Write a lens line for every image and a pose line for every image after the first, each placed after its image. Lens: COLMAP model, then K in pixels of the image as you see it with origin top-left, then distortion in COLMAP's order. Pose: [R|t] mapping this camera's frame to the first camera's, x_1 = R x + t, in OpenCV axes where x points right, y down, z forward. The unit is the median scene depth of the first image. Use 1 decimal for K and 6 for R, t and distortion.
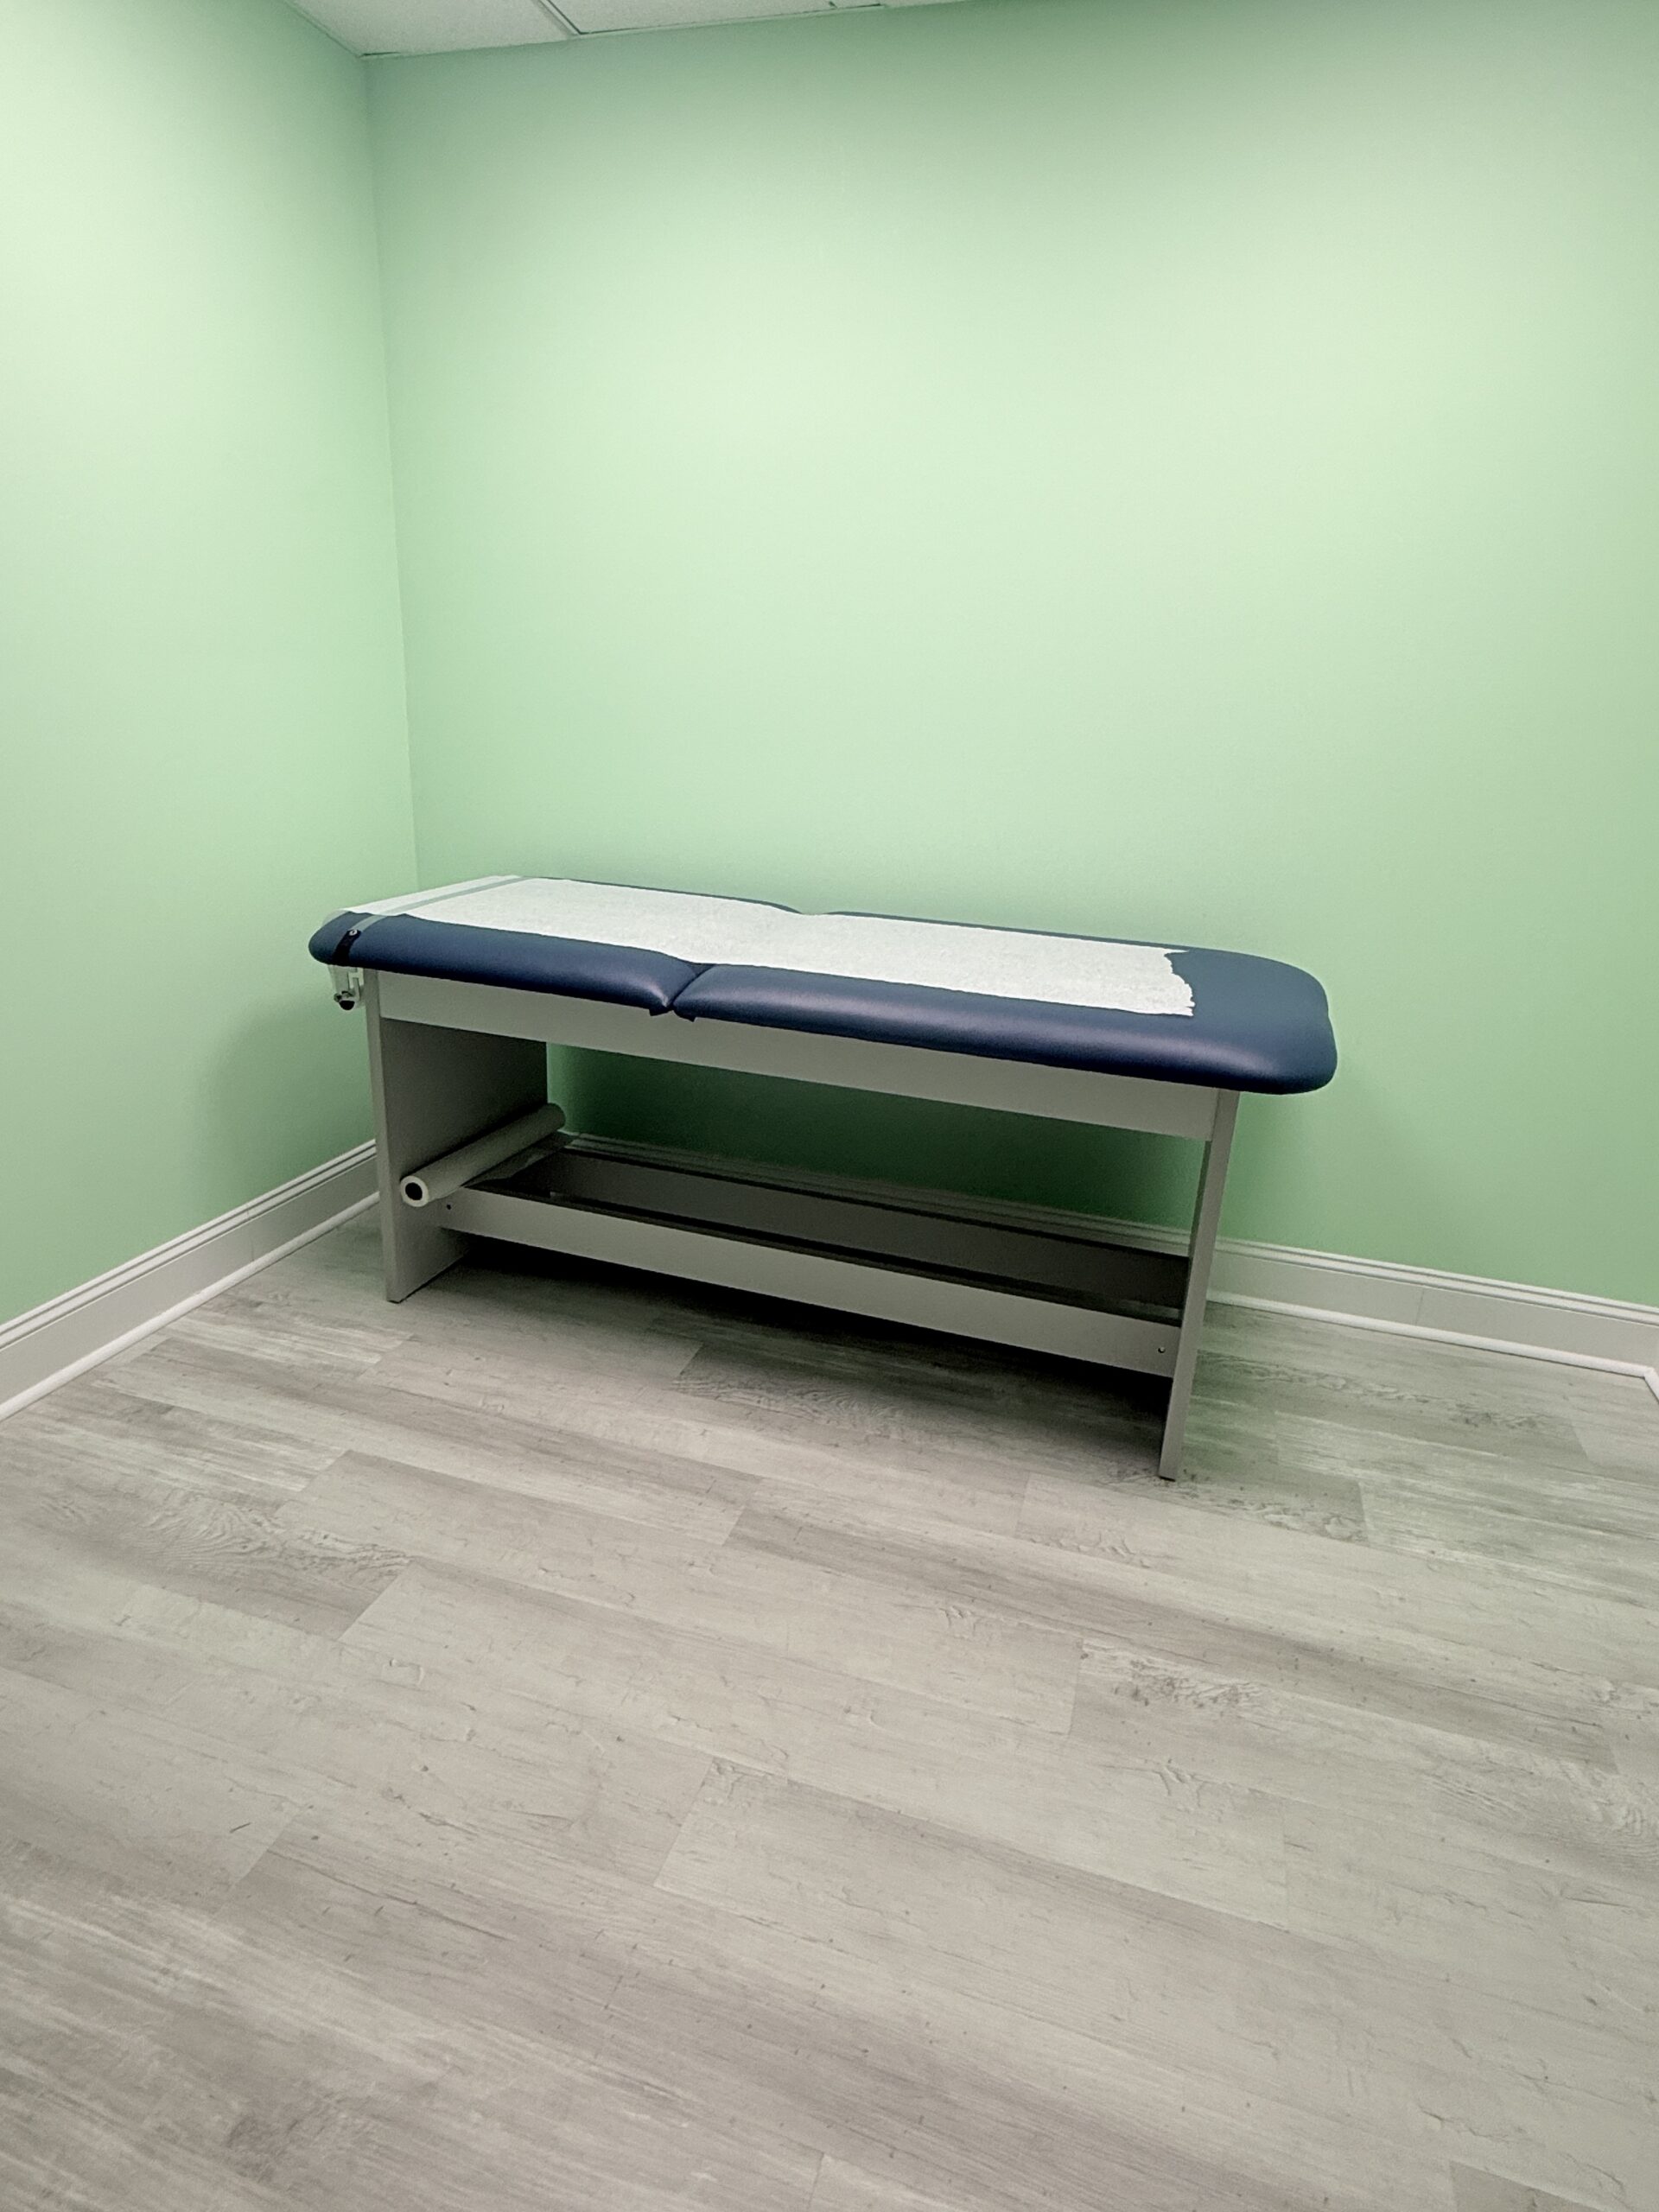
lens RADIAL K [[1292.5, 0, 829.5], [0, 1292.5, 1106.0], [0, 0, 1]] dist [-0.005121, 0.000202]
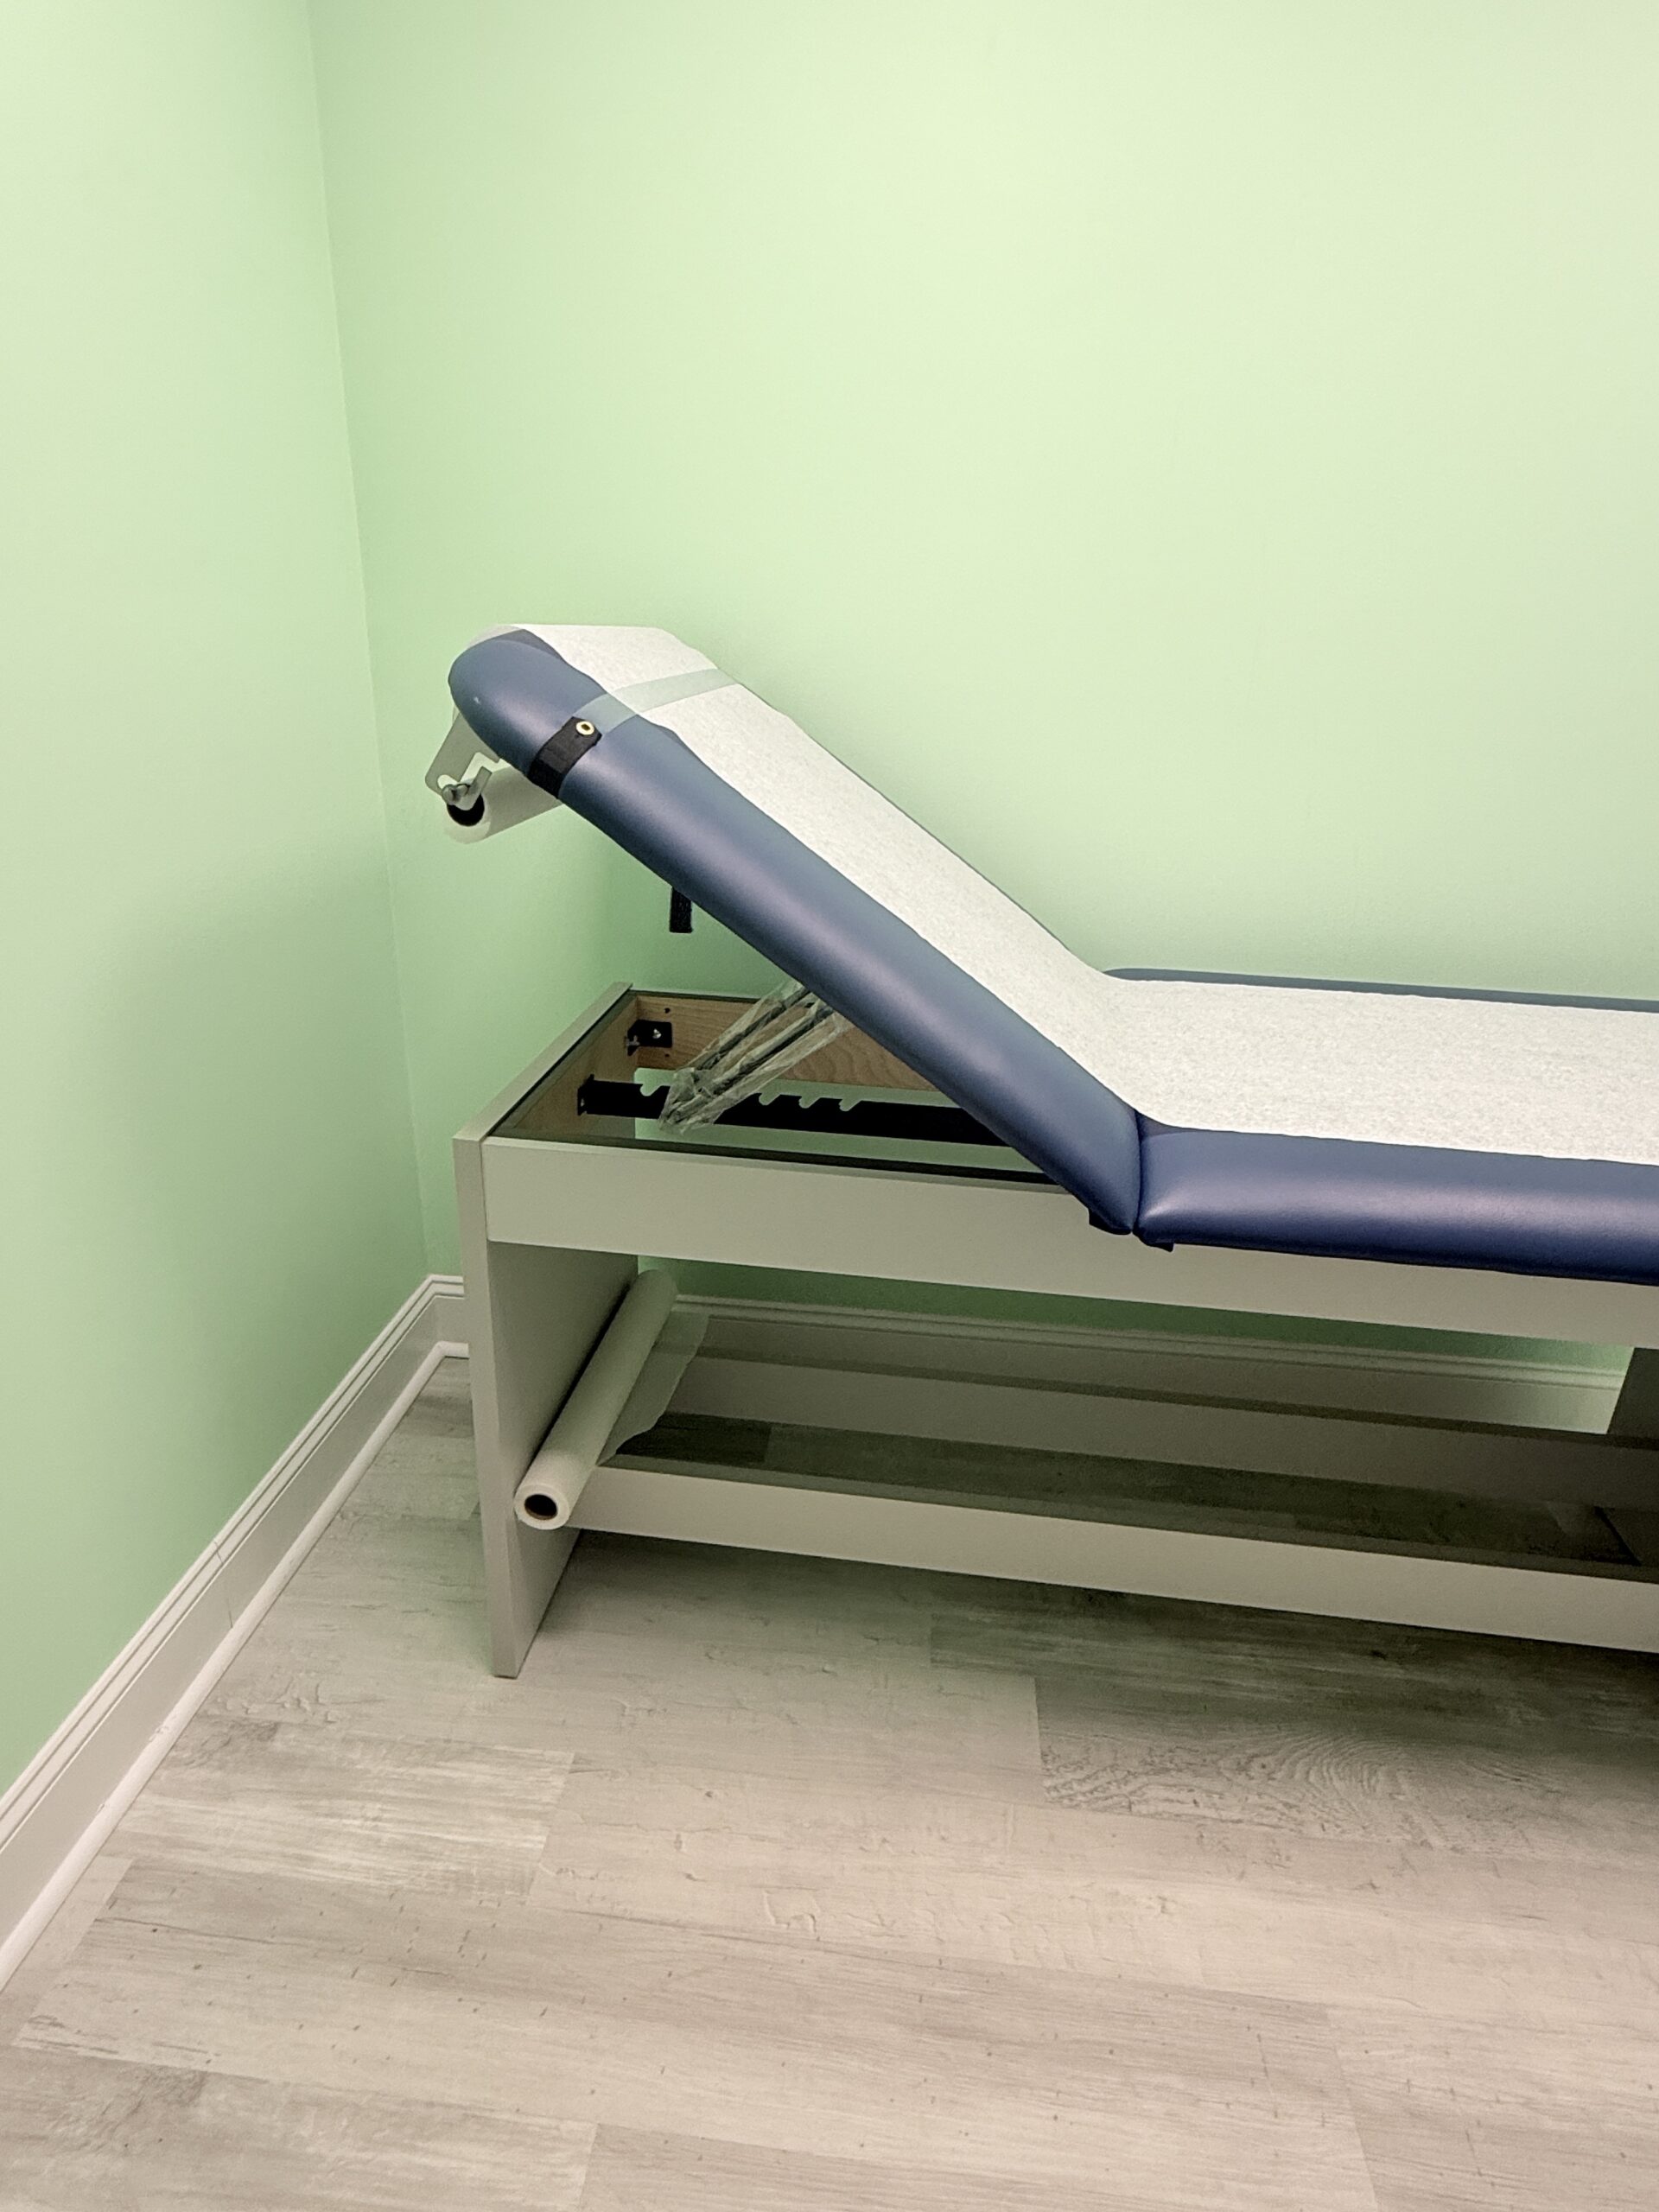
lens RADIAL K [[1255.7, 0, 829.5], [0, 1255.7, 1106.0], [0, 0, 1]] dist [-0.004855, 0.000334]
pose [[0.977162, -0.086050, 0.194293, -0.314221], [0.073796, 0.994851, 0.069464, -0.159008], [-0.199270, -0.053539, 0.978481, 0.462096]]
